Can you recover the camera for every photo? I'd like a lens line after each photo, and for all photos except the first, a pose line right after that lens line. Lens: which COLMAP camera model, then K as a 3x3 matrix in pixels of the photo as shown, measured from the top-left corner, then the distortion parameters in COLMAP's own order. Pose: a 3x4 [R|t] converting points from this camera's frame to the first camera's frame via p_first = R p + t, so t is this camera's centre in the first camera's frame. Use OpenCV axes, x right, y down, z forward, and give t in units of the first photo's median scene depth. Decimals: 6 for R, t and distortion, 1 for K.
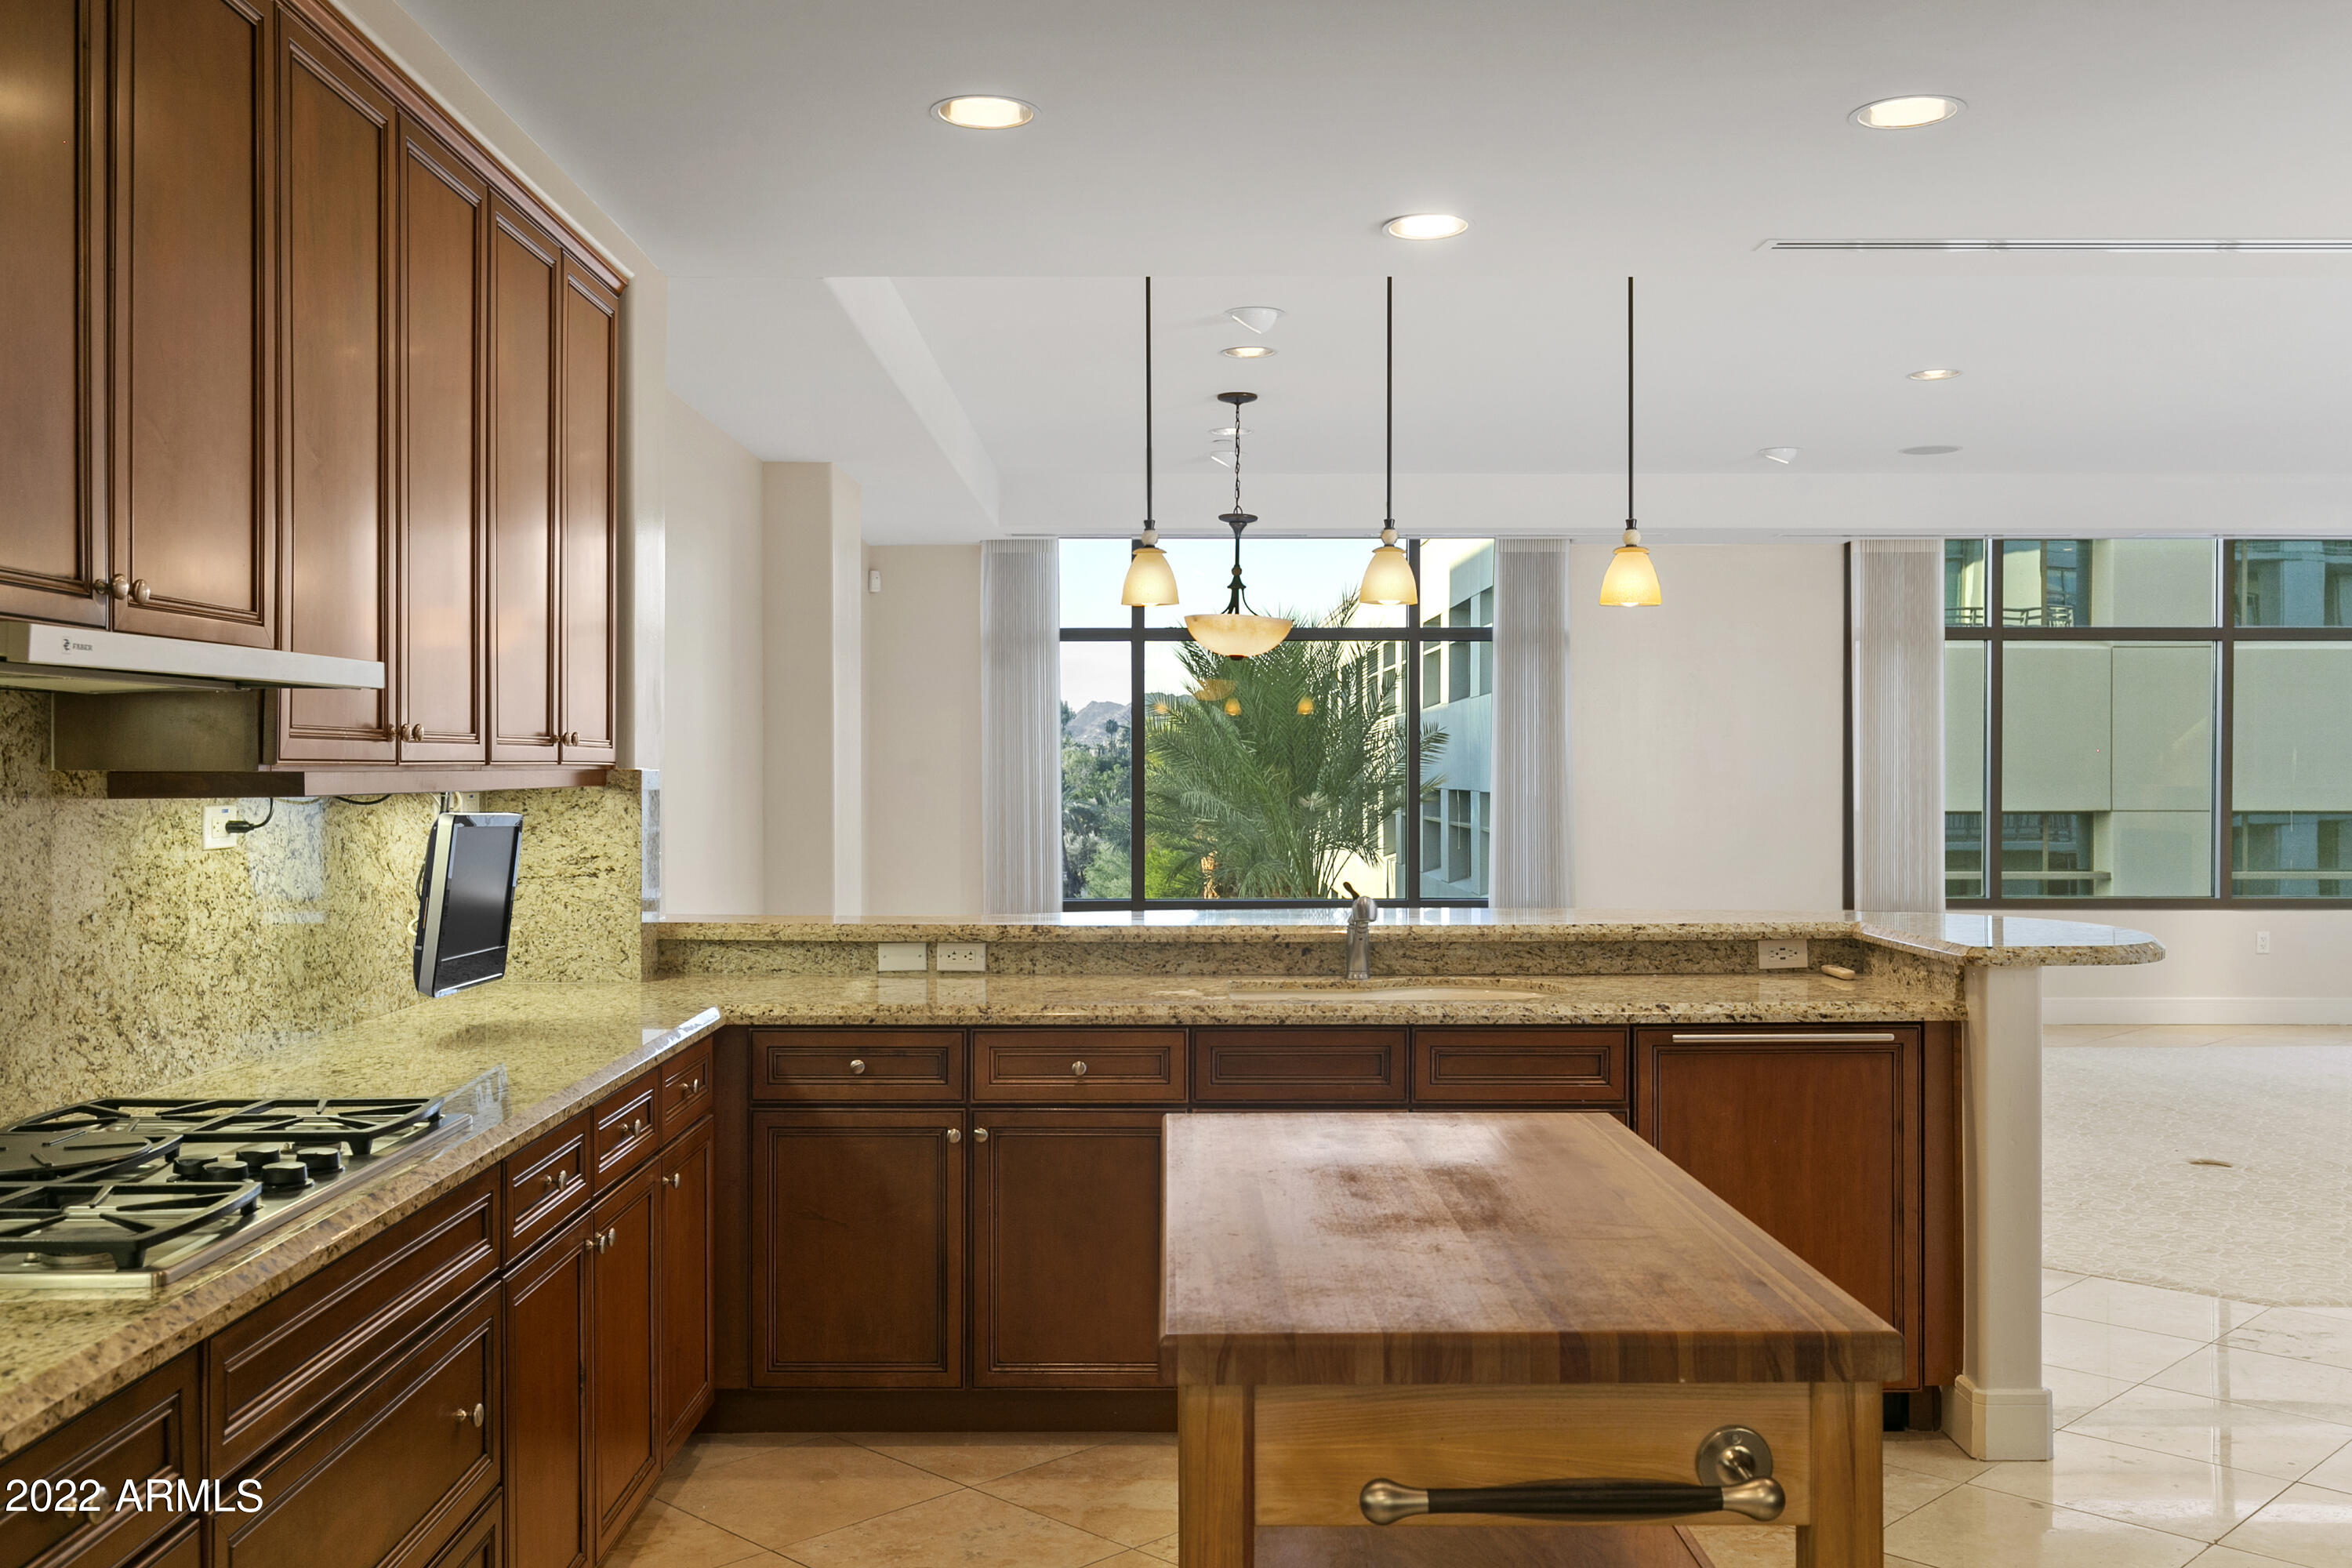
lens RADIAL K [[2107.7, 0, 1201.4], [0, 2107.7, 774.1], [0, 0, 1]] dist [0.013546, 0.009553]
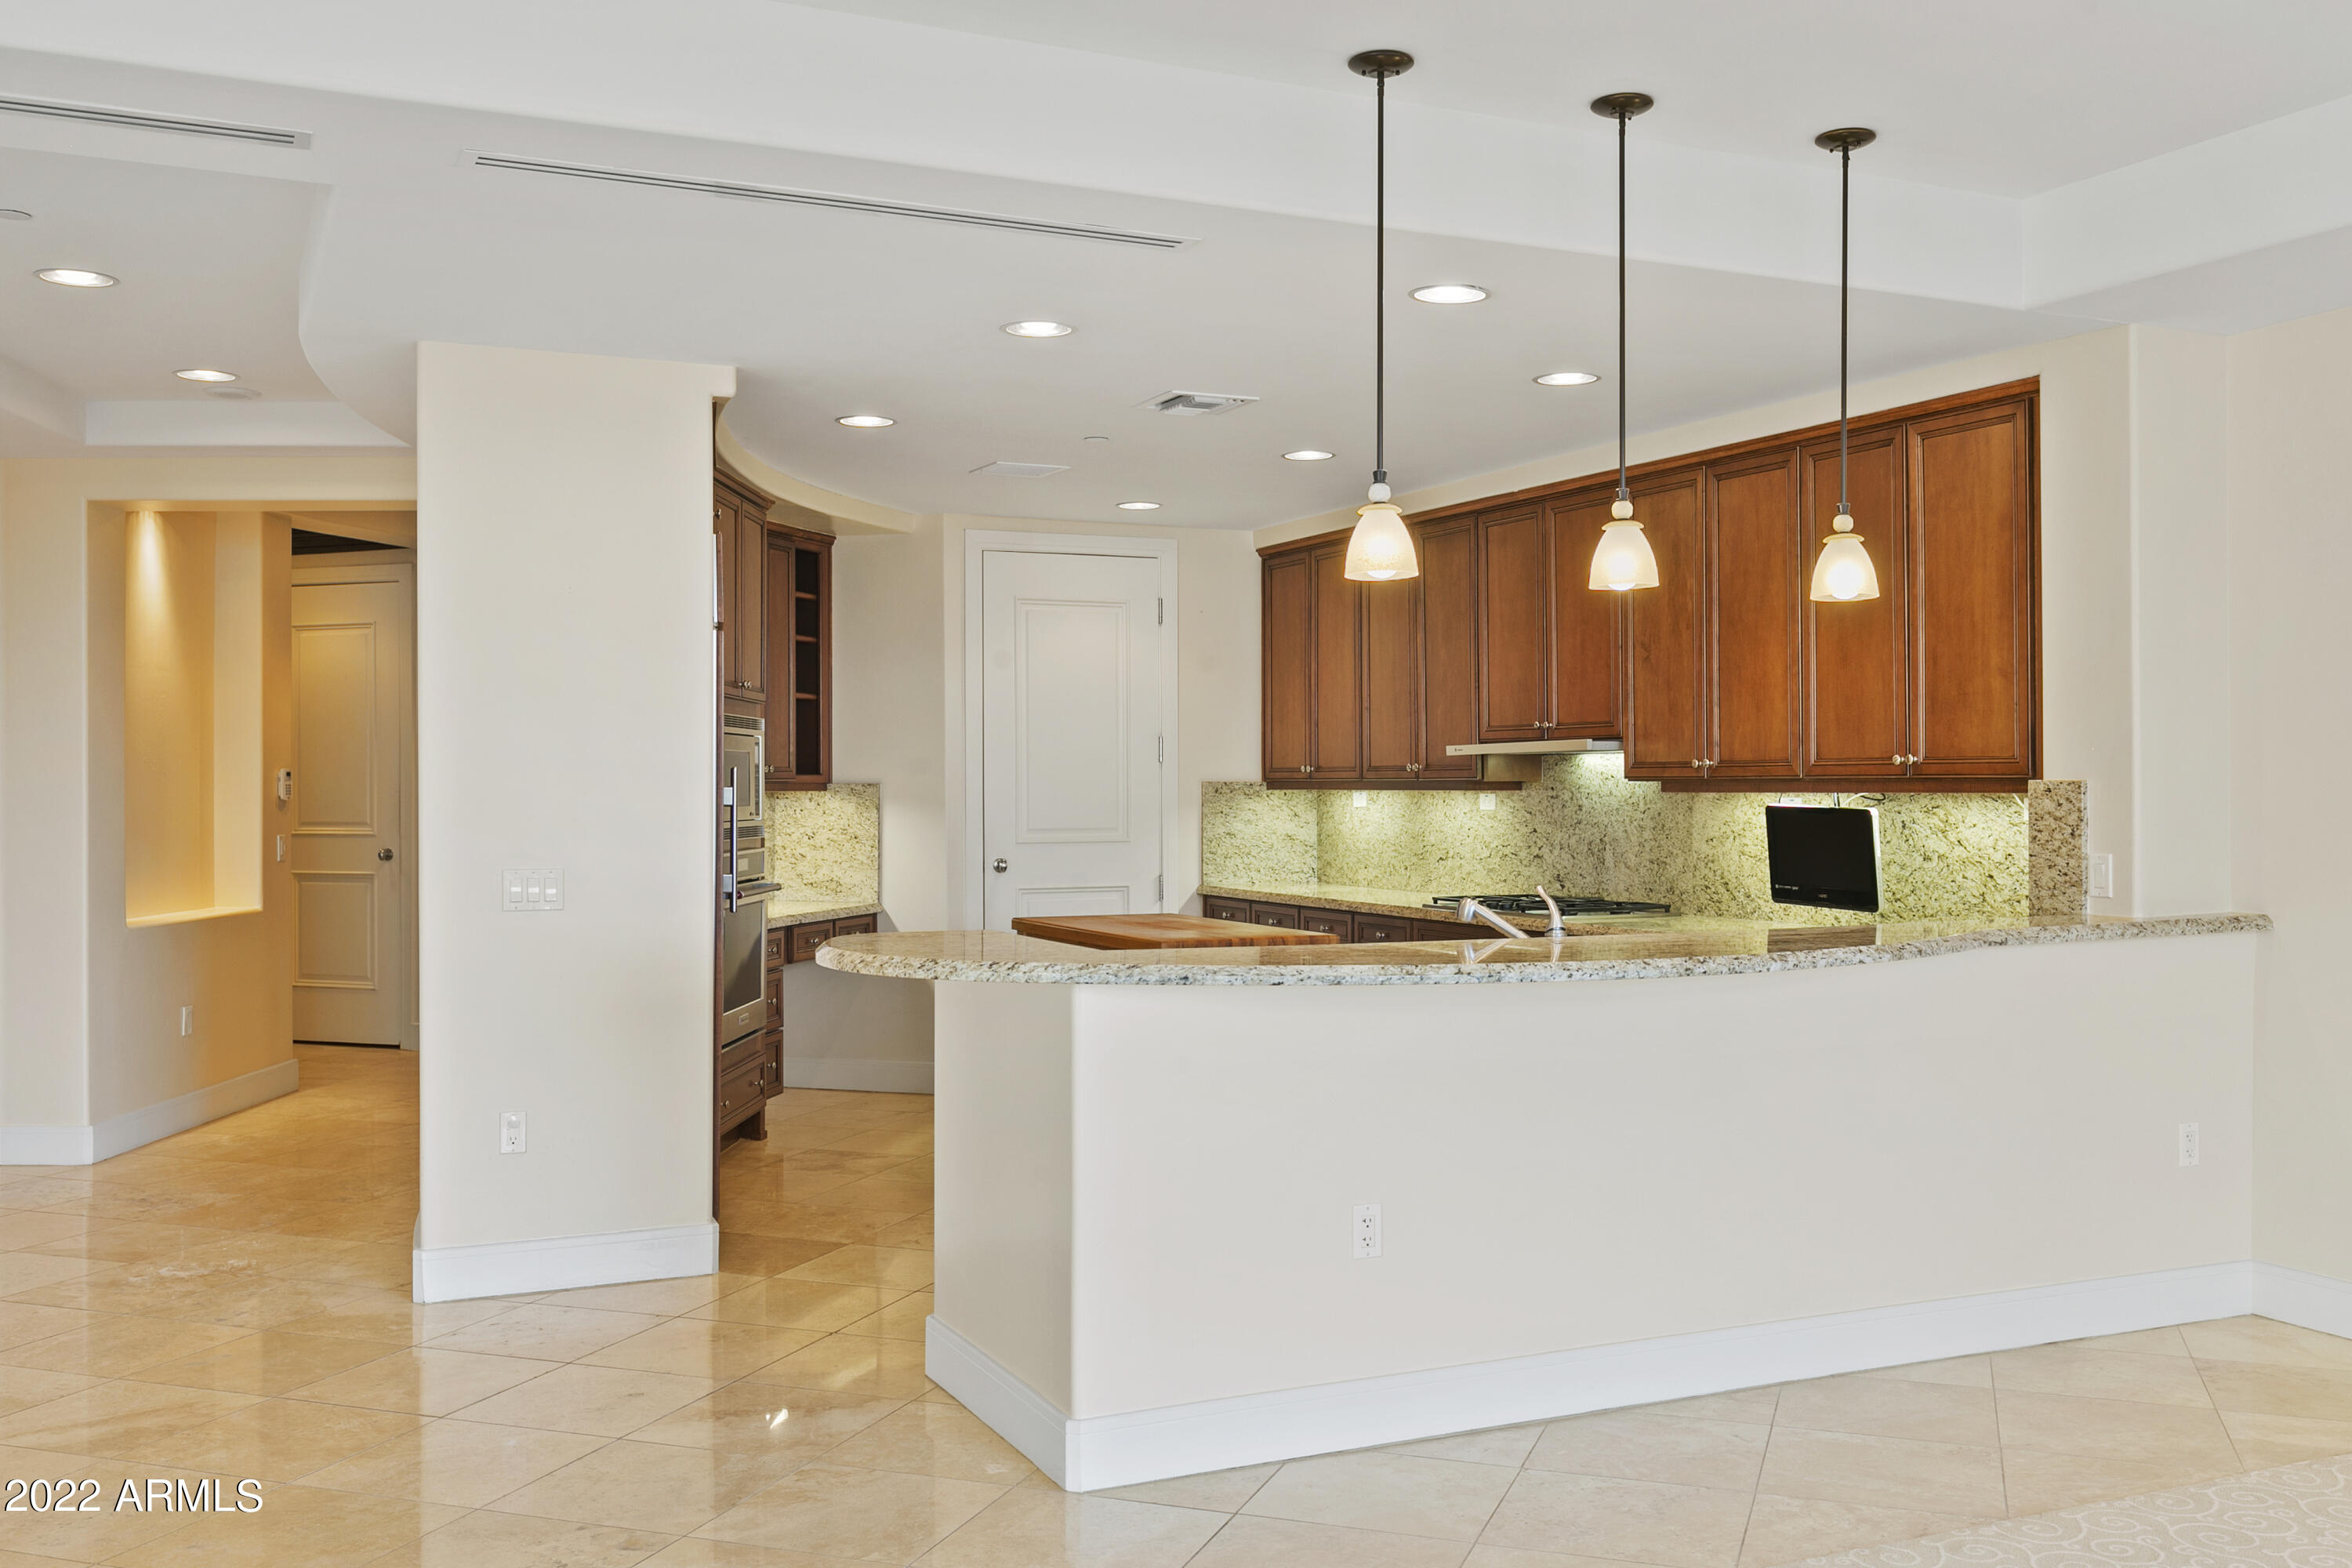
lens RADIAL K [[2094.2, 0, 1176.0], [0, 2094.2, 784.0], [0, 0, 1]] dist [0.003948, 0.001659]
pose [[-0.914450, 0.004071, -0.404678, 0.722568], [0.002650, 0.999988, 0.004072, -0.006746], [0.404690, 0.002652, -0.914450, 2.056371]]
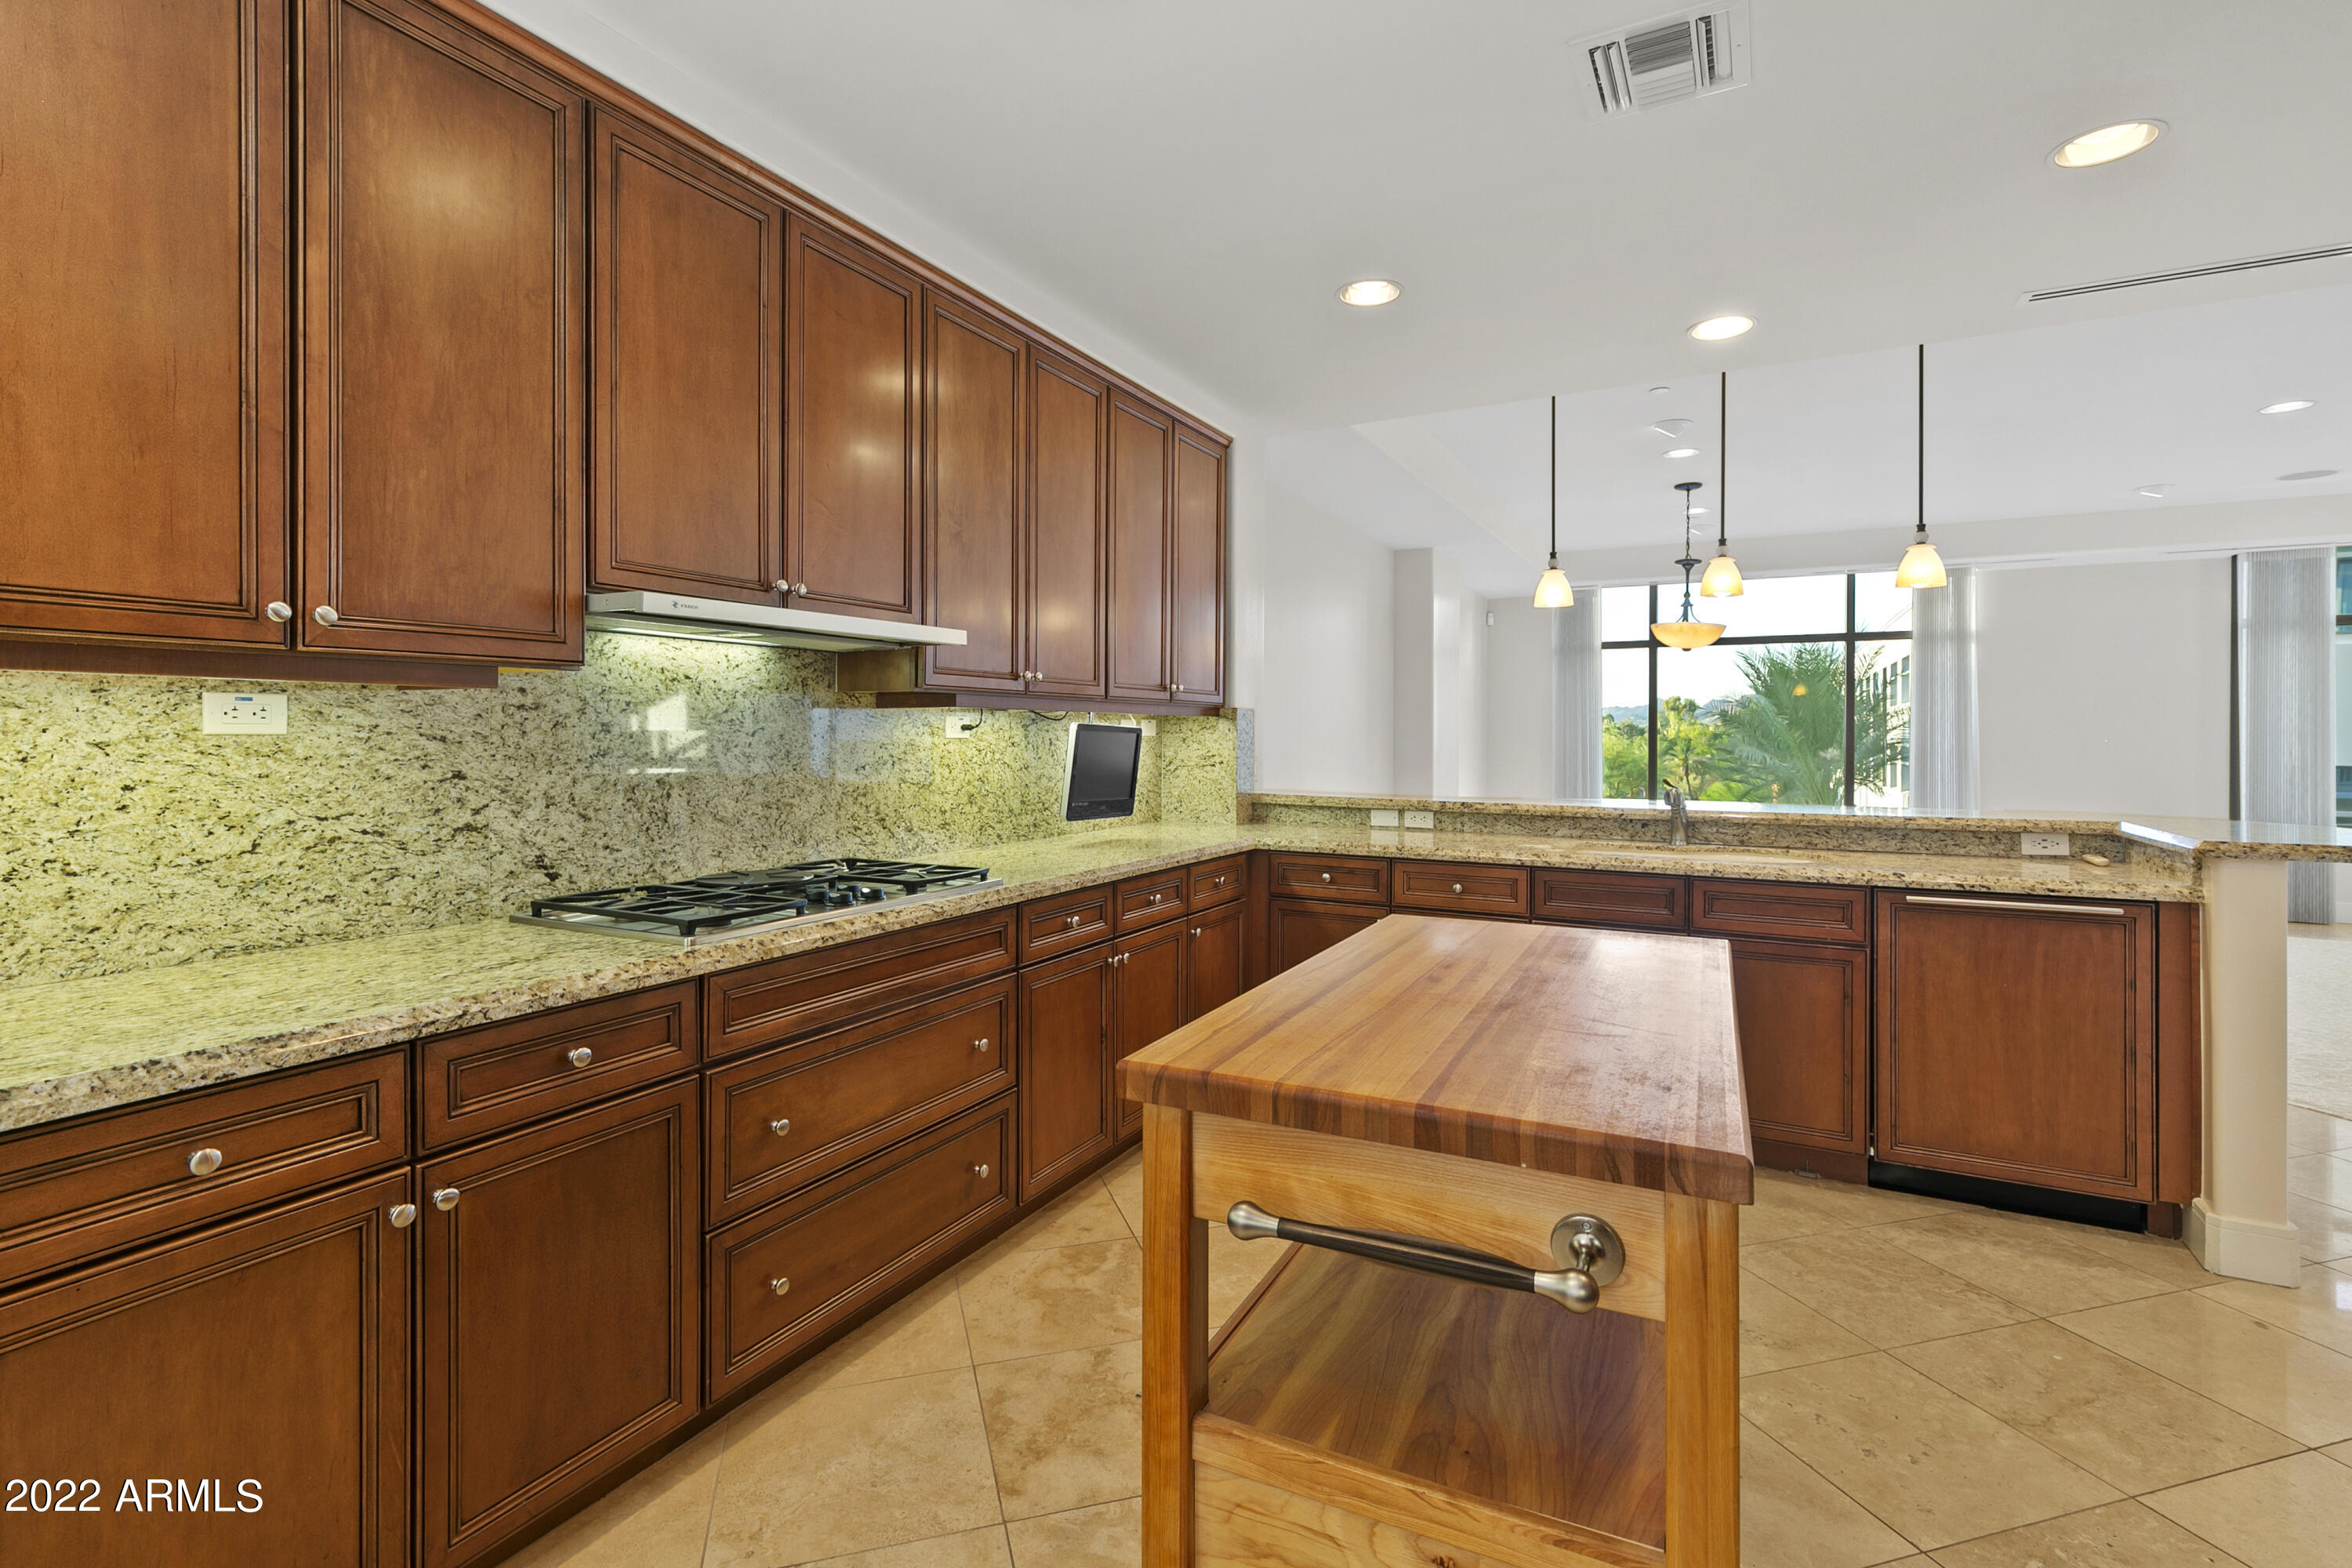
lens RADIAL K [[1082.6, 0, 1171.1], [0, 1082.6, 736.1], [0, 0, 1]] dist [0.001322, 0.000096]
pose [[0.870807, 0.004167, -0.491608, 0.153562], [-0.005598, 0.999983, -0.001439, 0.026073], [0.491594, 0.004005, 0.870815, 0.176579]]
